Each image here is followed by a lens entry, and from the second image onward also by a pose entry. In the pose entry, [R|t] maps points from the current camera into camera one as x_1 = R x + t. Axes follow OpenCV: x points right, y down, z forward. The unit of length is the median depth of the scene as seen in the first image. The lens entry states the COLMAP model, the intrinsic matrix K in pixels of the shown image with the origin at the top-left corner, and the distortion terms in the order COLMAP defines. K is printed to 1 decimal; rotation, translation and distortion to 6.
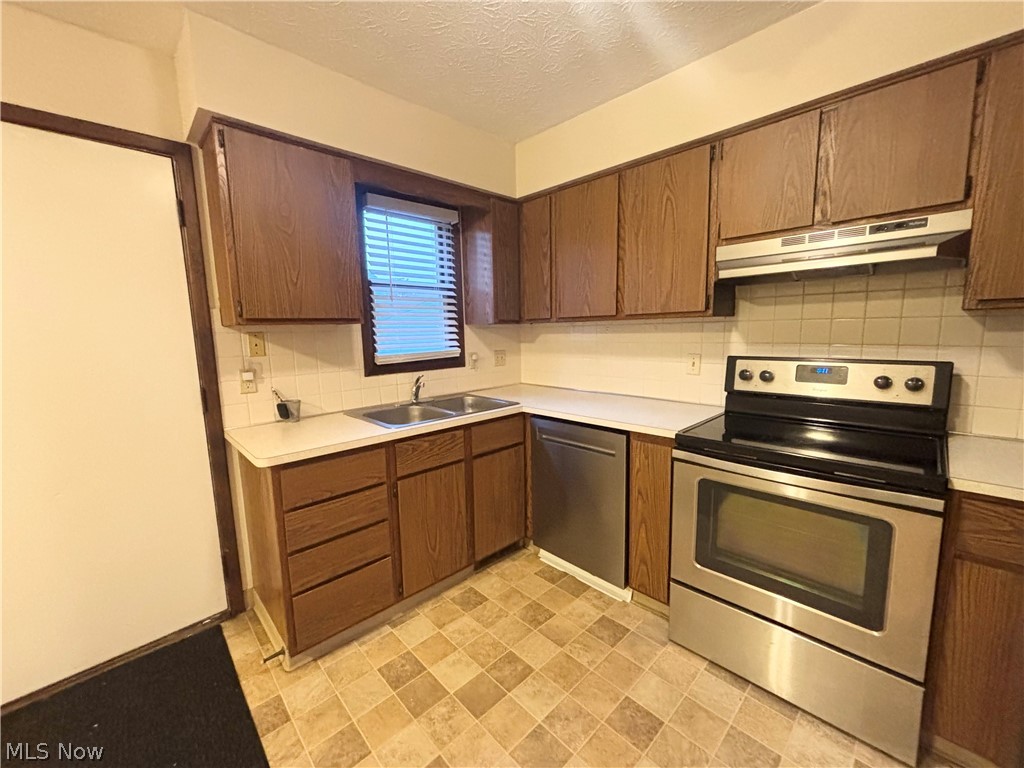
lens RADIAL K [[411.9, 0, 516.7], [0, 411.9, 383.9], [0, 0, 1]] dist [-0.001034, -0.000666]
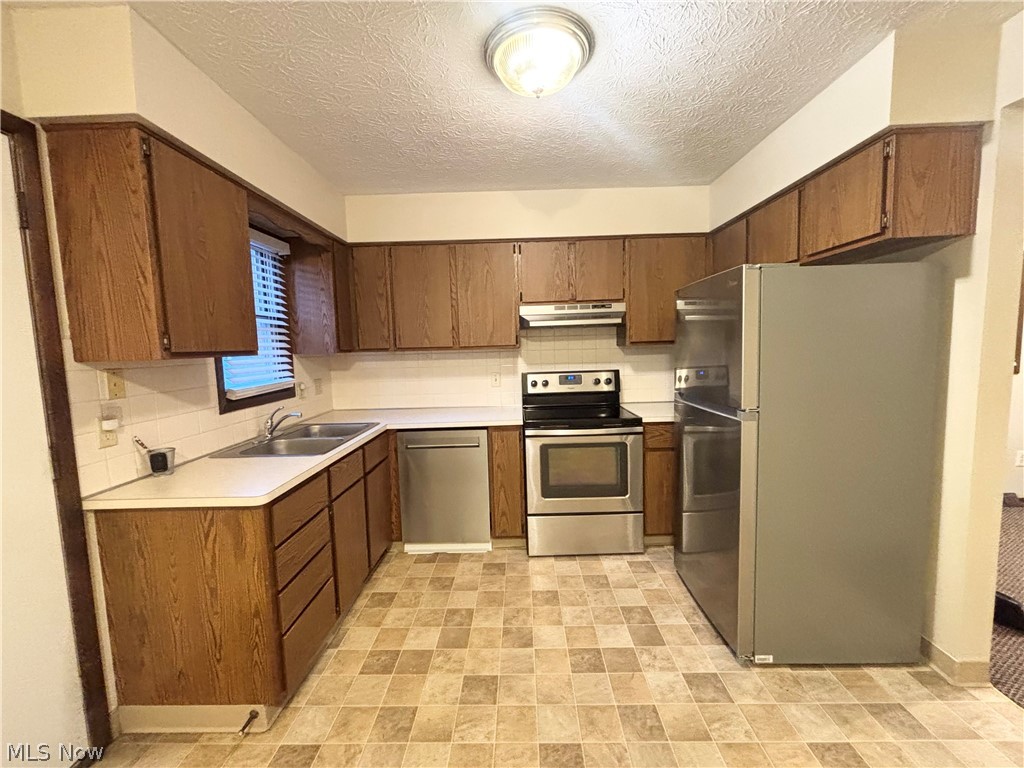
lens RADIAL K [[411.9, 0, 510.8], [0, 411.9, 382.7], [0, 0, 1]] dist [-0.001034, -0.000666]
pose [[0.707251, -0.060705, 0.704351, -0.684649], [0.106486, 0.994087, -0.021248, 0.000090], [-0.698897, 0.090031, 0.709534, -0.099387]]
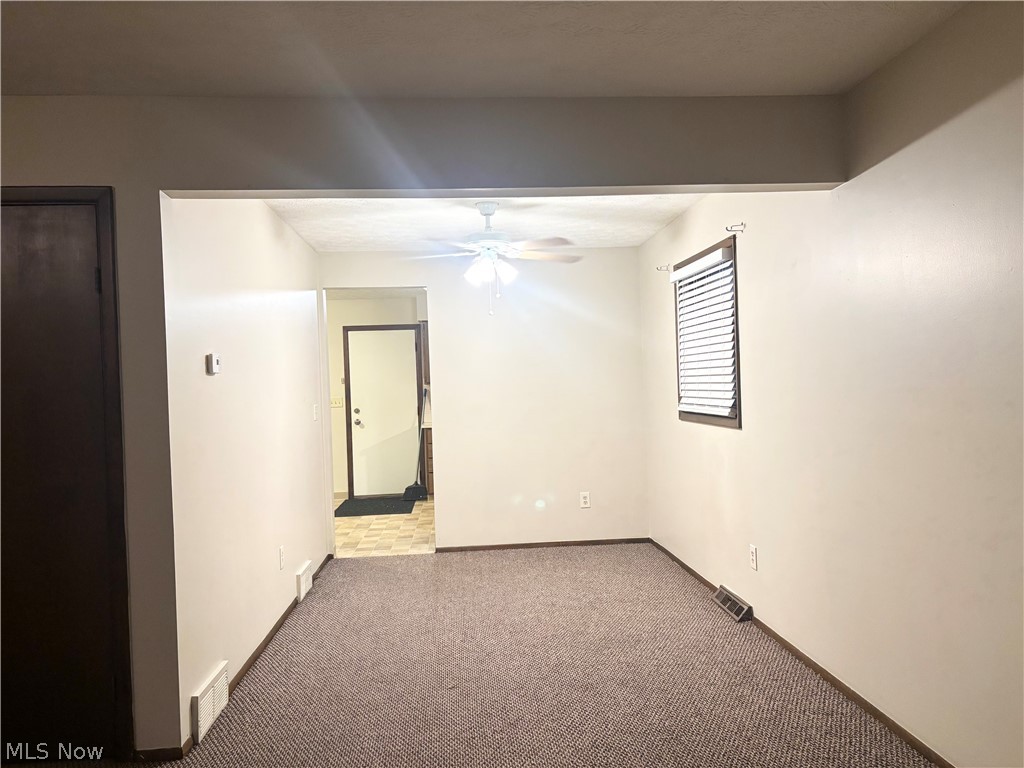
lens RADIAL K [[776.0, 0, 510.7], [0, 776.0, 383.1], [0, 0, 1]] dist [0.032407, -0.009813]
pose [[0.770306, -0.007994, -0.637624, 3.039454], [-0.065452, 0.993649, -0.091529, 0.291056], [0.634307, 0.112239, 0.764890, -2.614635]]
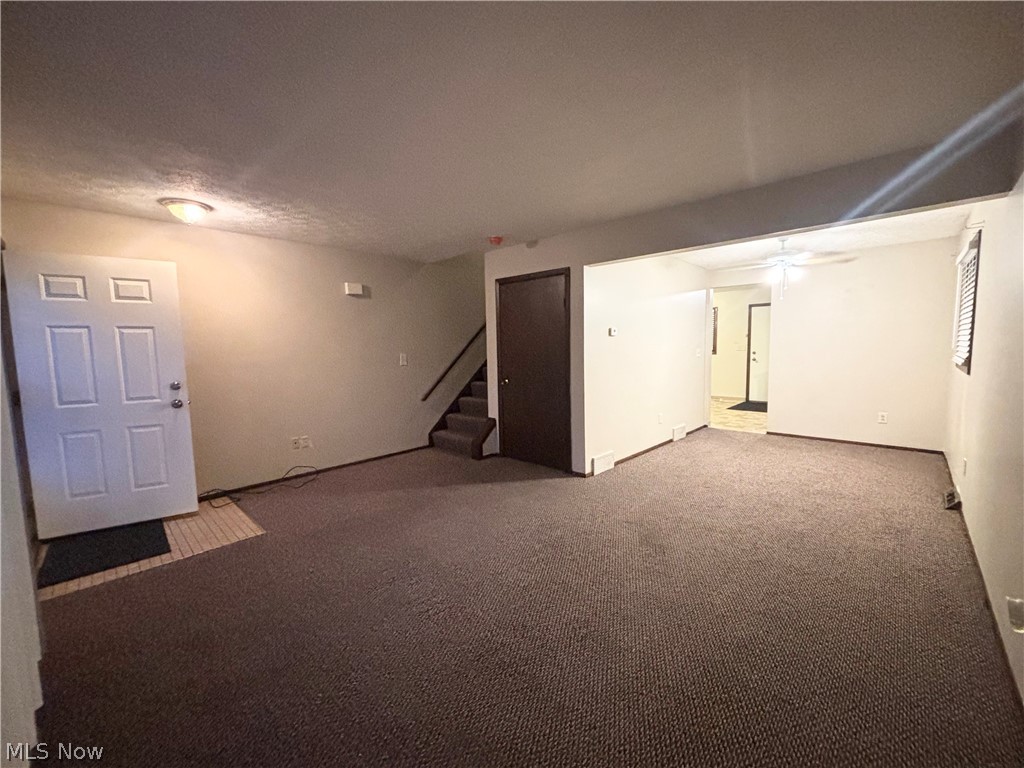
lens RADIAL K [[411.9, 0, 512.7], [0, 411.9, 384.9], [0, 0, 1]] dist [-0.001034, -0.000666]
pose [[0.043359, 0.113587, -0.992582, 3.674070], [-0.112261, 0.987778, 0.108133, 0.235135], [0.992732, 0.106740, 0.055580, -2.330807]]
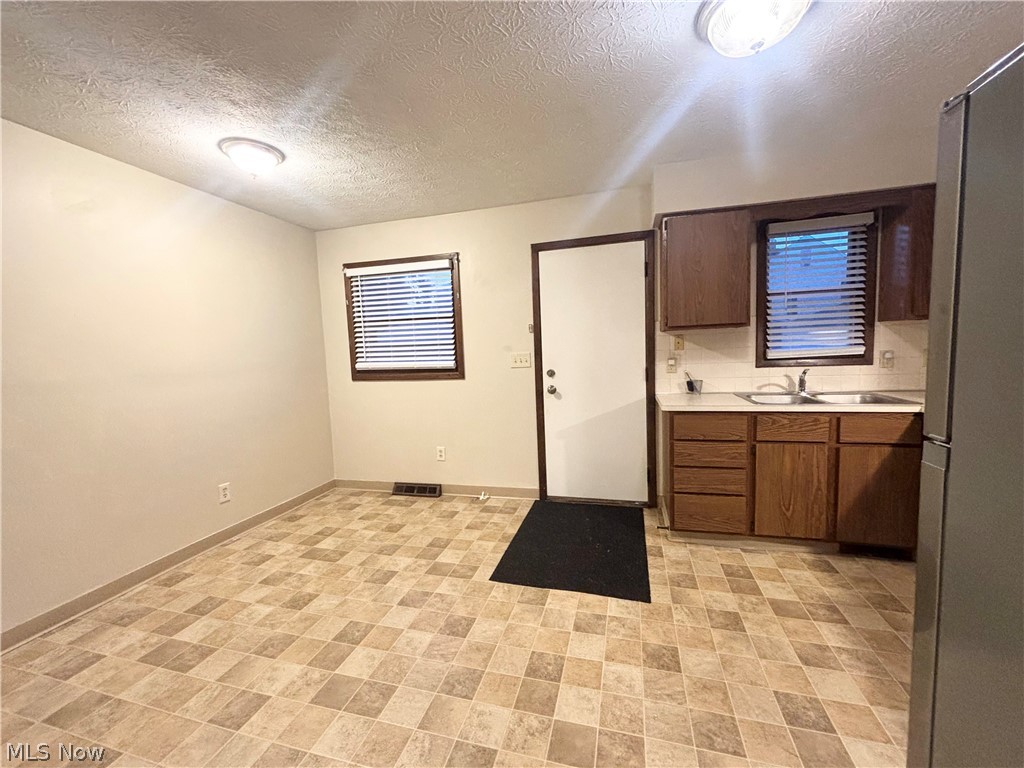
lens RADIAL K [[411.9, 0, 509.7], [0, 411.9, 385.7], [0, 0, 1]] dist [-0.001034, -0.000666]
pose [[0.503925, 0.079512, -0.860080, 0.435161], [-0.084149, 0.995537, 0.042731, 0.059892], [0.859638, 0.050842, 0.508367, -0.370188]]
